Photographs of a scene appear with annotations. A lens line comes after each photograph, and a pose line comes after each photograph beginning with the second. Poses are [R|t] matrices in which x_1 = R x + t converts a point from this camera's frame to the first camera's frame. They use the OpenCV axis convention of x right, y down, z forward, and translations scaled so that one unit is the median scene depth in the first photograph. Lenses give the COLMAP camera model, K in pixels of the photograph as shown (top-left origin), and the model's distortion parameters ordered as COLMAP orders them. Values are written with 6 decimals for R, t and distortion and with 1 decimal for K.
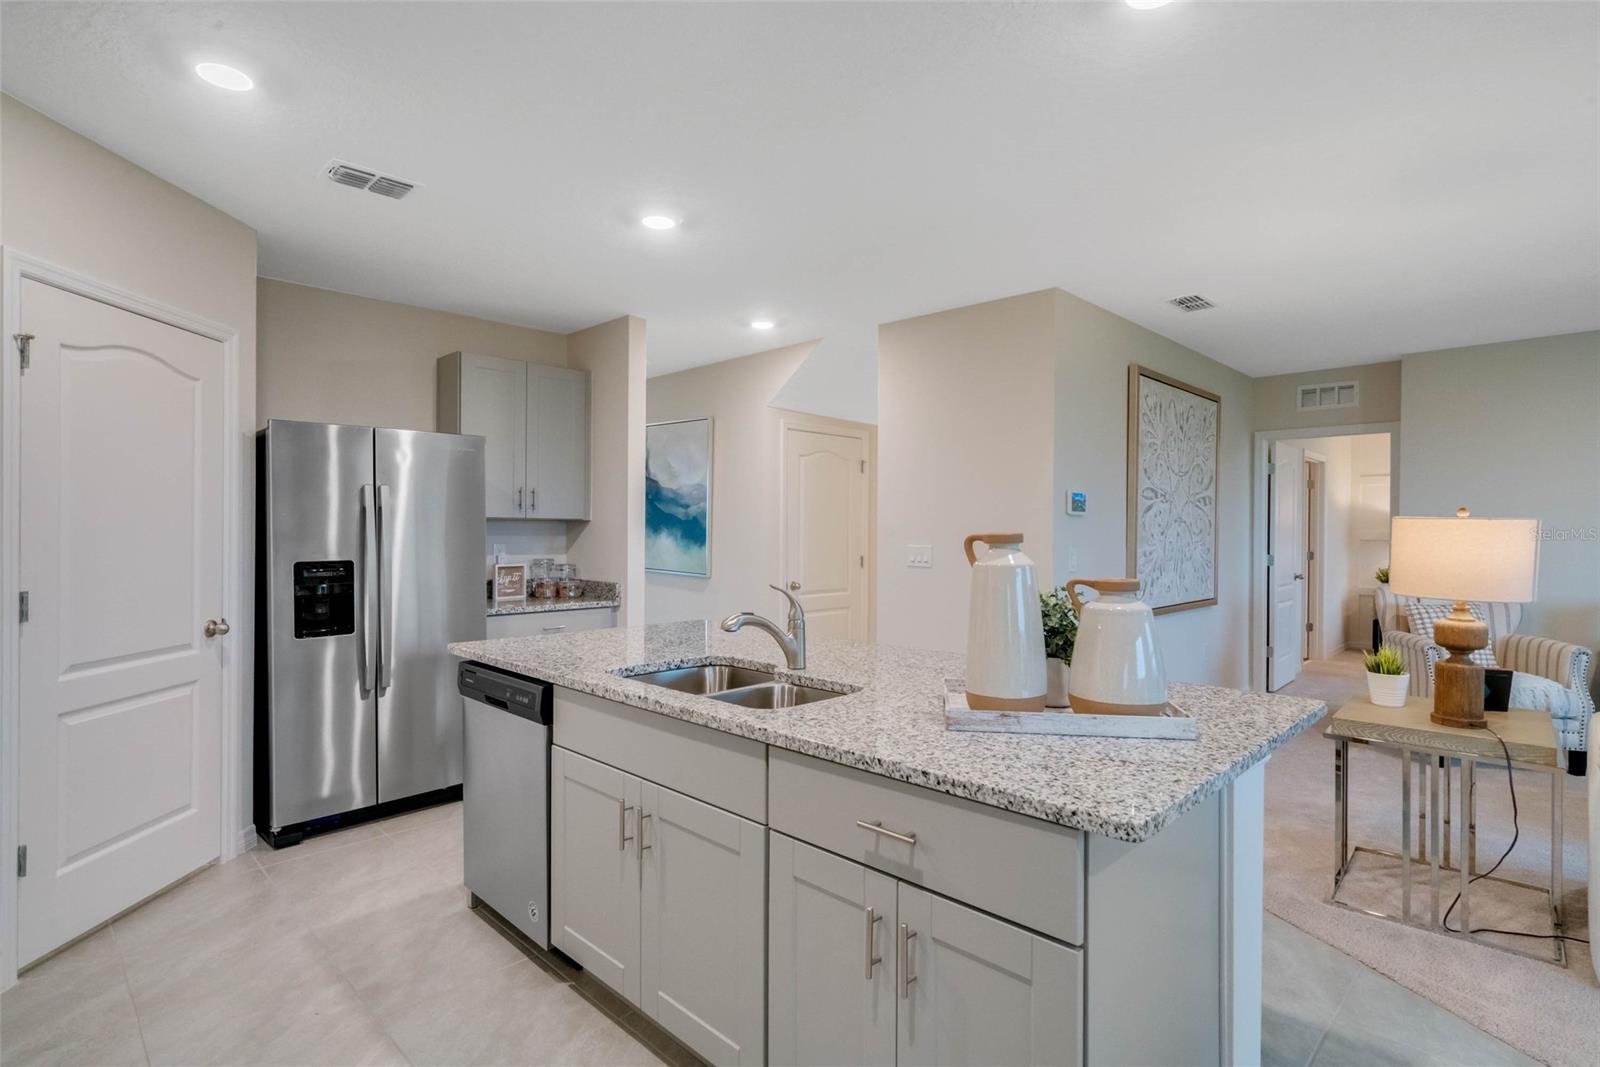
lens RADIAL K [[792.7, 0, 800.0], [0, 792.7, 533.5], [0, 0, 1]] dist [0.002400, 0.000733]
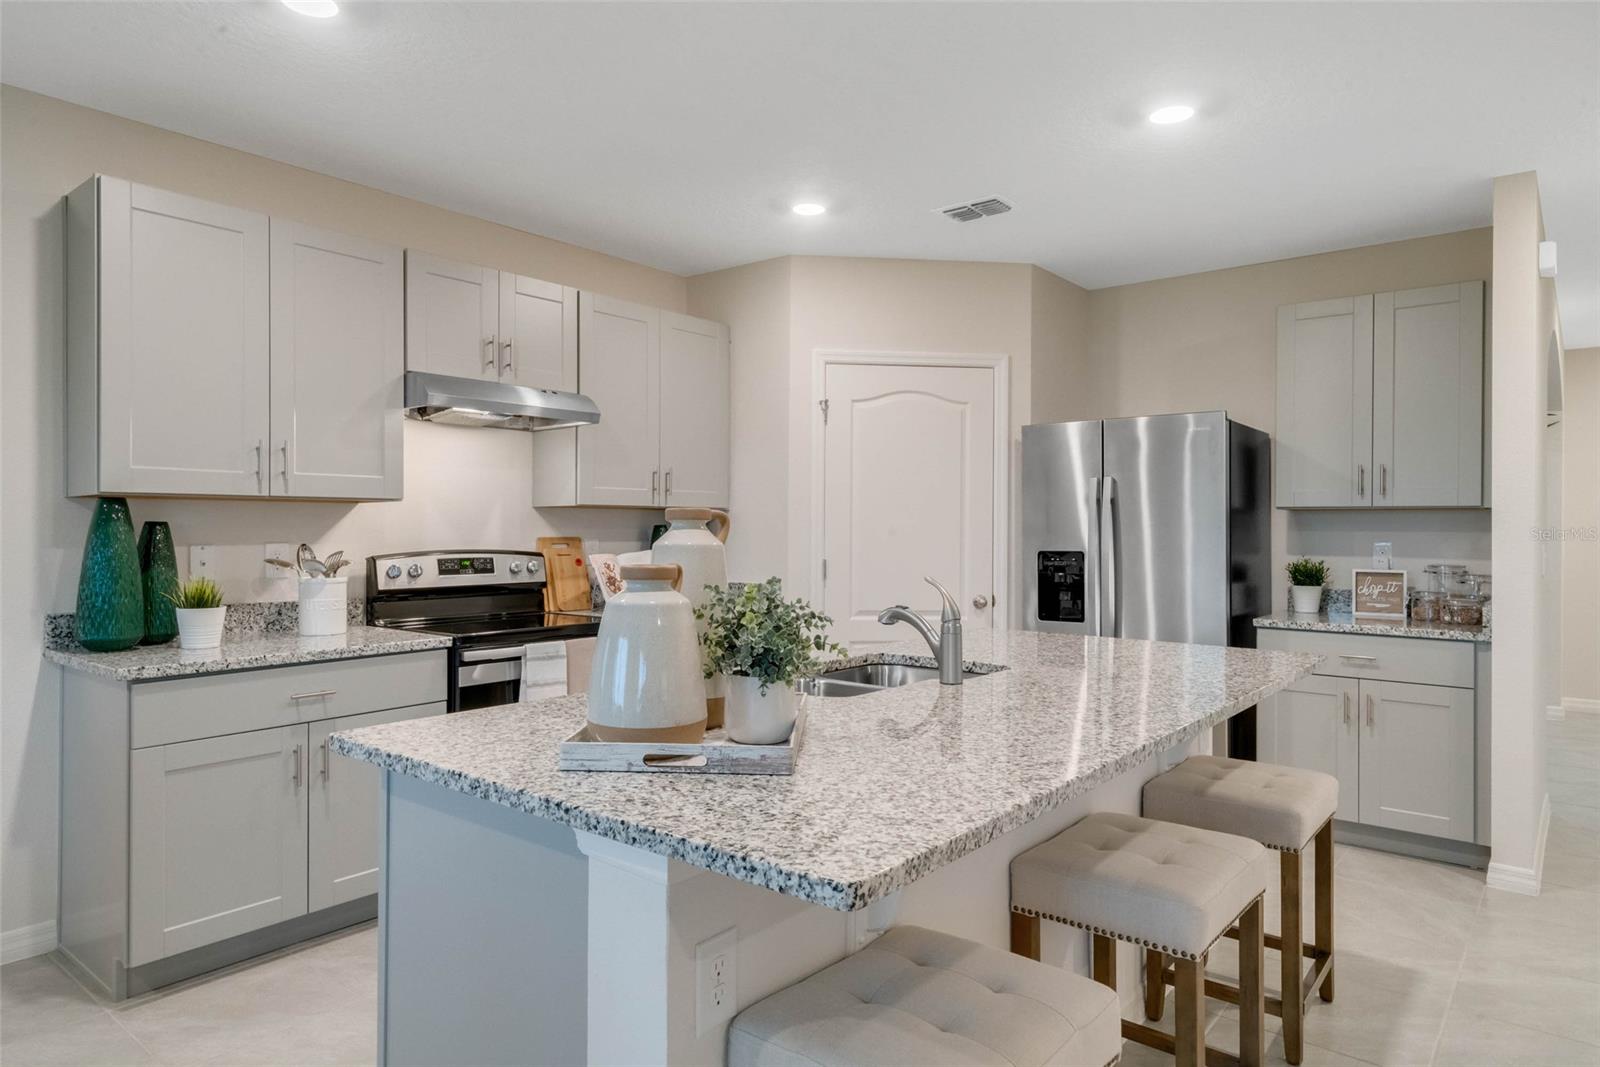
lens RADIAL K [[969.3, 0, 801.6], [0, 969.3, 528.2], [0, 0, 1]] dist [0.009760, 0.000258]
pose [[0.102273, -0.002187, -0.994754, 0.703457], [-0.009072, 0.999954, -0.003131, 0.011741], [0.994715, 0.009345, 0.102248, 0.544215]]
